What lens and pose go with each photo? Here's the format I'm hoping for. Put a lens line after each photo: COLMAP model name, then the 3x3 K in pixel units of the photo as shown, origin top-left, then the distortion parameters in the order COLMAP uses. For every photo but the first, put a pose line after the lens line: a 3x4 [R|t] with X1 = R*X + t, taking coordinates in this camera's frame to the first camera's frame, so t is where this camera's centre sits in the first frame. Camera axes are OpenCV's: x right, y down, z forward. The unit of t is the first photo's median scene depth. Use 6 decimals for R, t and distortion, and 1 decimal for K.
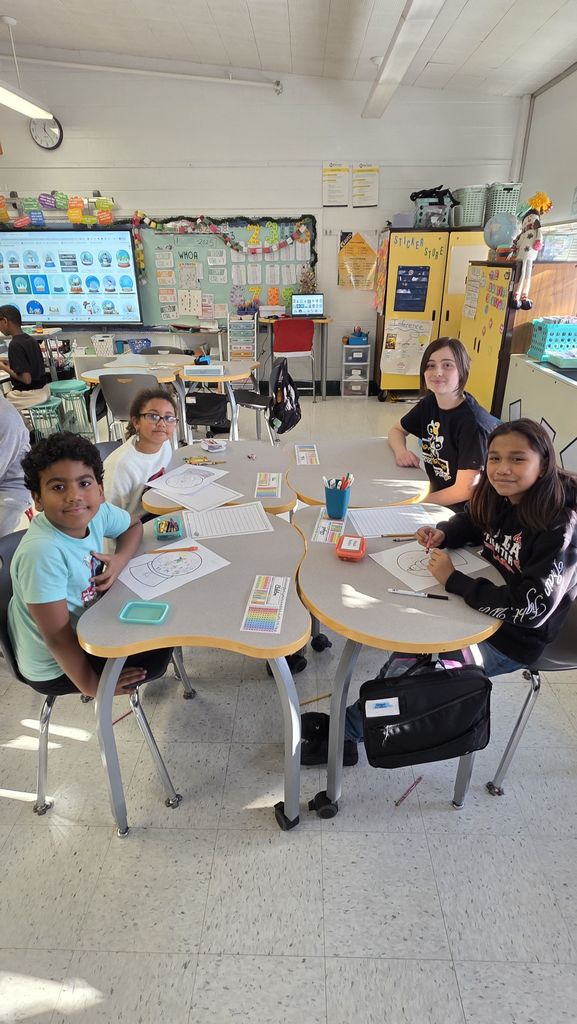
lens RADIAL K [[525.4, 0, 290.4], [0, 525.4, 506.1], [0, 0, 1]] dist [-0.003875, 0.000692]
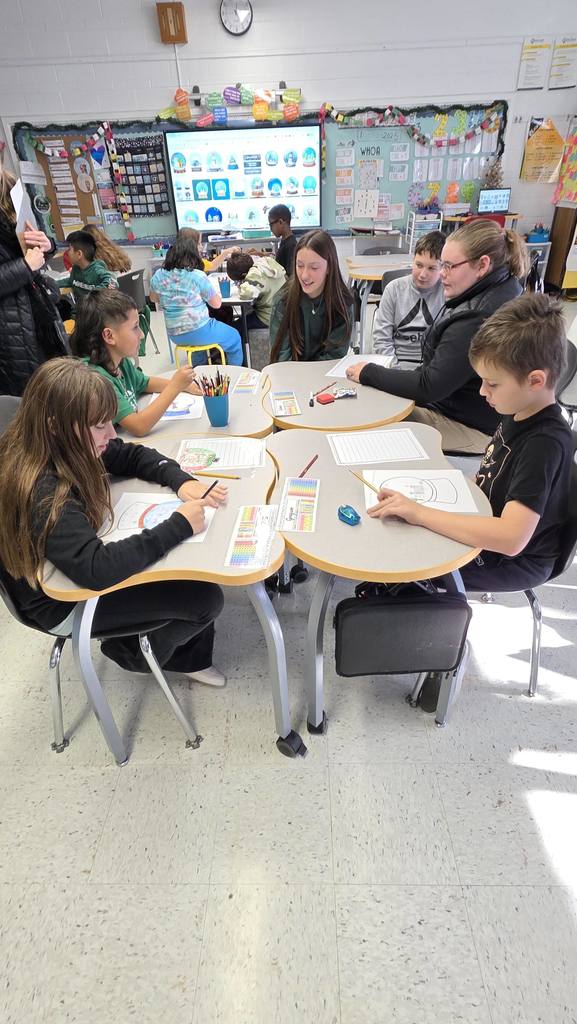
lens RADIAL K [[525.4, 0, 287.2], [0, 525.4, 516.0], [0, 0, 1]] dist [-0.003875, 0.000692]
pose [[0.999423, -0.026985, -0.020623, -0.353636], [0.029828, 0.987767, 0.153056, 0.041878], [0.016240, -0.153583, 0.988002, -0.077465]]
